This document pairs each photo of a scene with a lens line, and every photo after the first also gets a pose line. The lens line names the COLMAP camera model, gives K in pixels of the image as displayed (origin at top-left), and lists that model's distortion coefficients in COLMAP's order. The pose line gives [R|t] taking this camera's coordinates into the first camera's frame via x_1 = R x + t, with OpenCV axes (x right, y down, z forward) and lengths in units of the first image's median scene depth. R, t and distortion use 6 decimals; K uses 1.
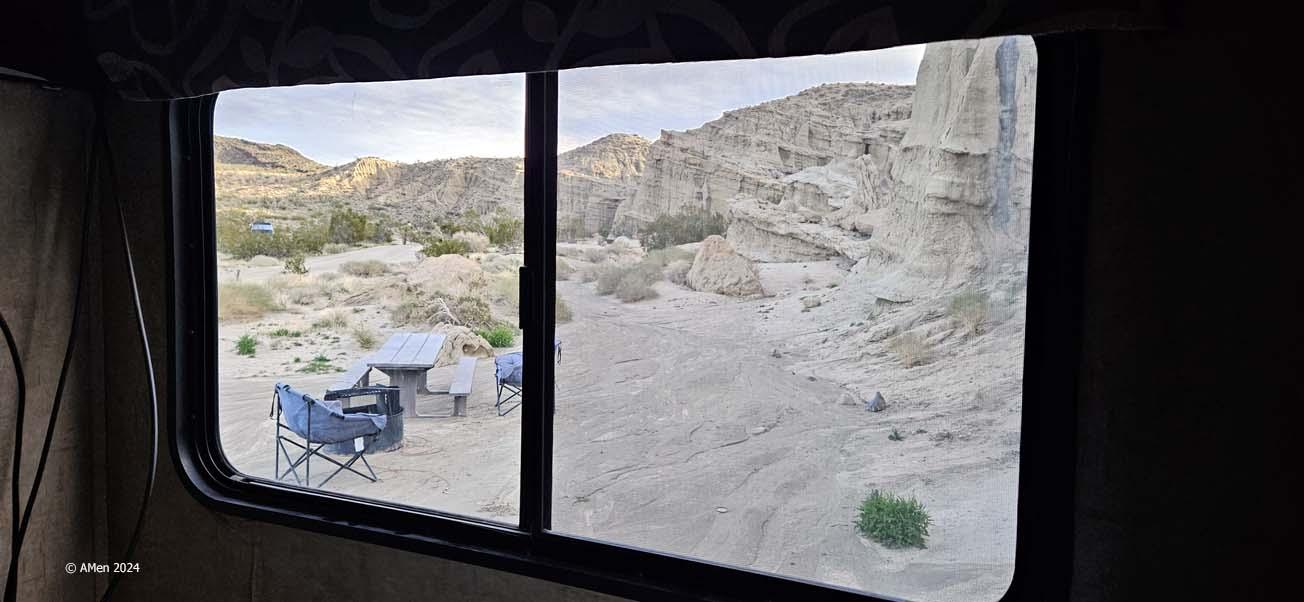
lens RADIAL K [[851.0, 0, 652.0], [0, 851.0, 301.0], [0, 0, 1]] dist [0.081432, -0.063656]
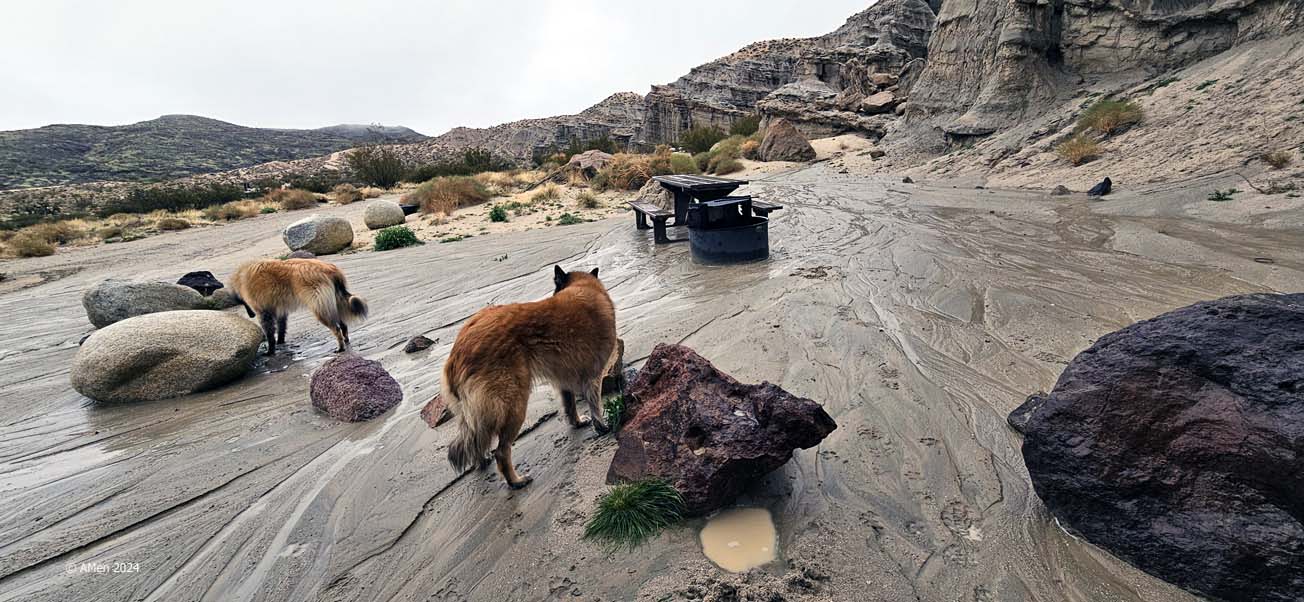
lens RADIAL K [[533.8, 0, 657.3], [0, 533.8, 301.2], [0, 0, 1]] dist [-0.008901, 0.003575]
pose [[0.994485, -0.103006, -0.019756, -0.126707], [0.104883, 0.977143, 0.184907, 0.029429], [0.000258, -0.185959, 0.982557, 0.117223]]
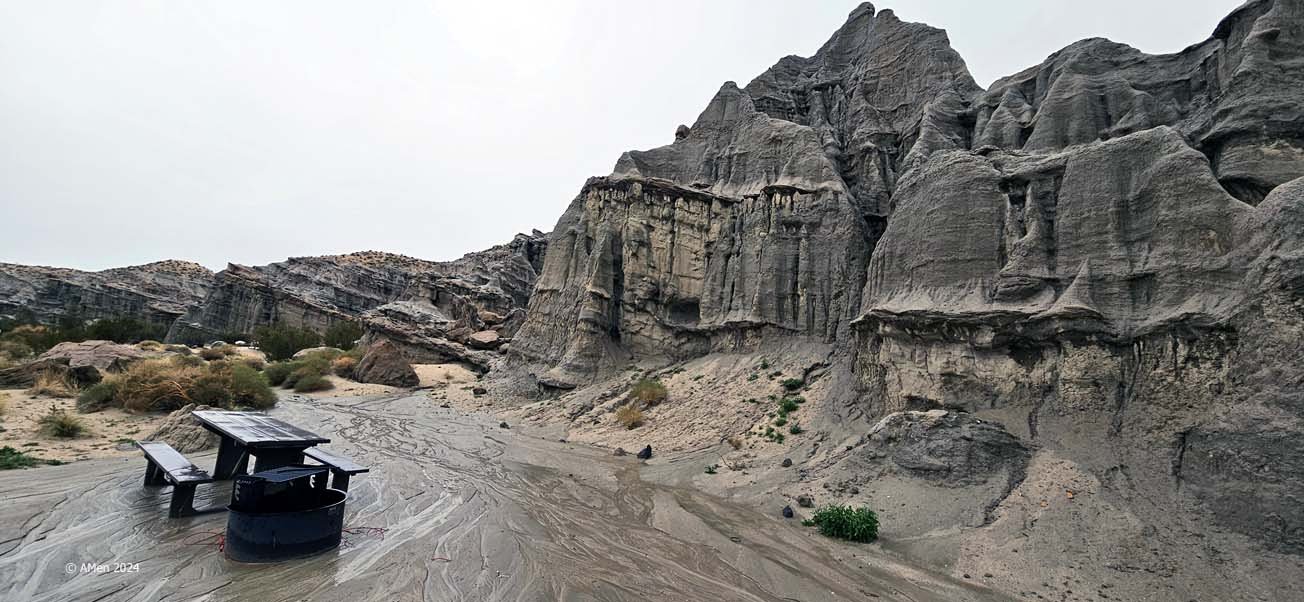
lens RADIAL K [[533.8, 0, 657.3], [0, 533.8, 301.2], [0, 0, 1]] dist [-0.008901, 0.003575]
pose [[0.763758, 0.110024, 0.636057, -0.126204], [0.006067, 0.984100, -0.177512, 0.011193], [-0.645475, 0.139435, 0.750947, 0.115451]]
